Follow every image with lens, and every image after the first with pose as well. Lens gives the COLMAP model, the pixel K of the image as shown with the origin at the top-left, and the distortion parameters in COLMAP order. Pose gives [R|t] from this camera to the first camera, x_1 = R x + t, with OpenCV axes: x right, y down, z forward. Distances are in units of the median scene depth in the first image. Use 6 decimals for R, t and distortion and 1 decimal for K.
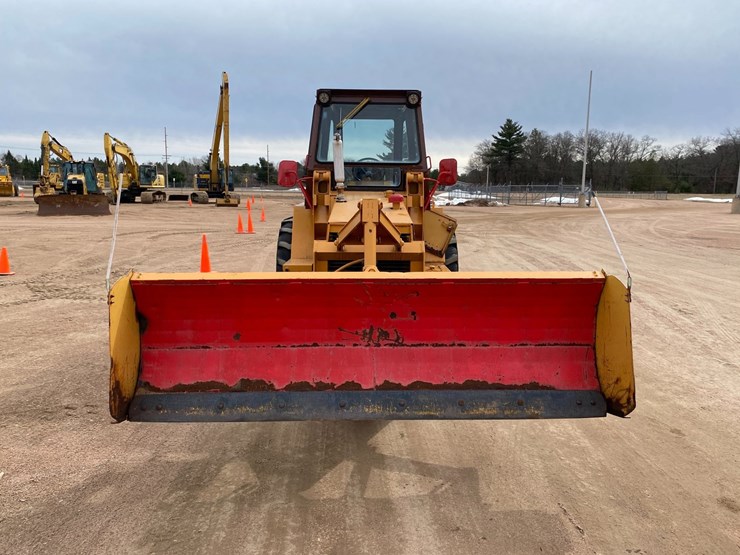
lens RADIAL K [[552.7, 0, 370.2], [0, 552.7, 273.7], [0, 0, 1]] dist [0.066975, -0.090186]
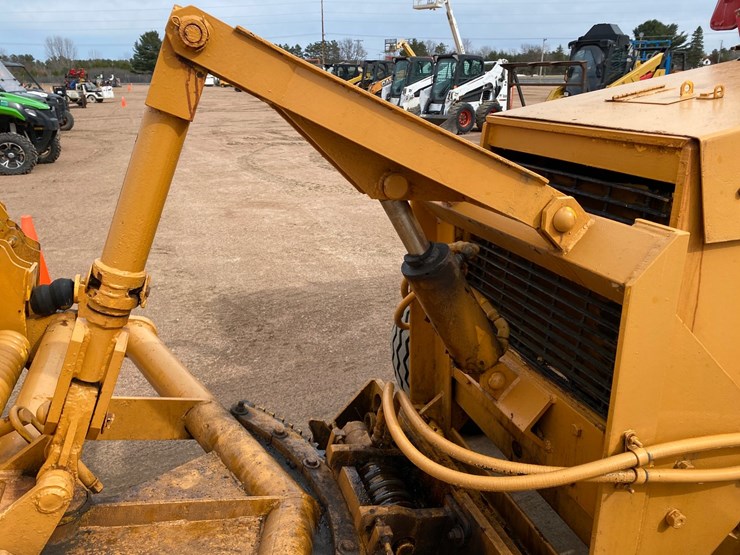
lens RADIAL K [[557.2, 0, 370.0], [0, 557.2, 277.5], [0, 0, 1]] dist [0.042325, -0.045200]
pose [[0.315956, 0.303366, -0.898966, 0.336482], [-0.134267, 0.952264, 0.274162, -0.114907], [0.939225, 0.034079, 0.341606, 1.127444]]
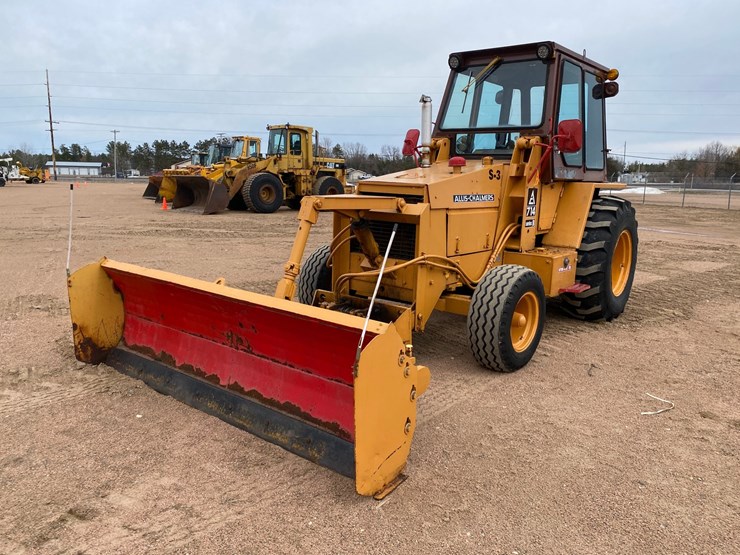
lens RADIAL K [[555.7, 0, 368.3], [0, 555.7, 285.6], [0, 0, 1]] dist [0.055360, -0.061233]
pose [[0.762897, 0.142686, -0.630578, 0.850490], [-0.130058, 0.989274, 0.066502, 0.037767], [0.633303, 0.031278, 0.773272, 0.305325]]
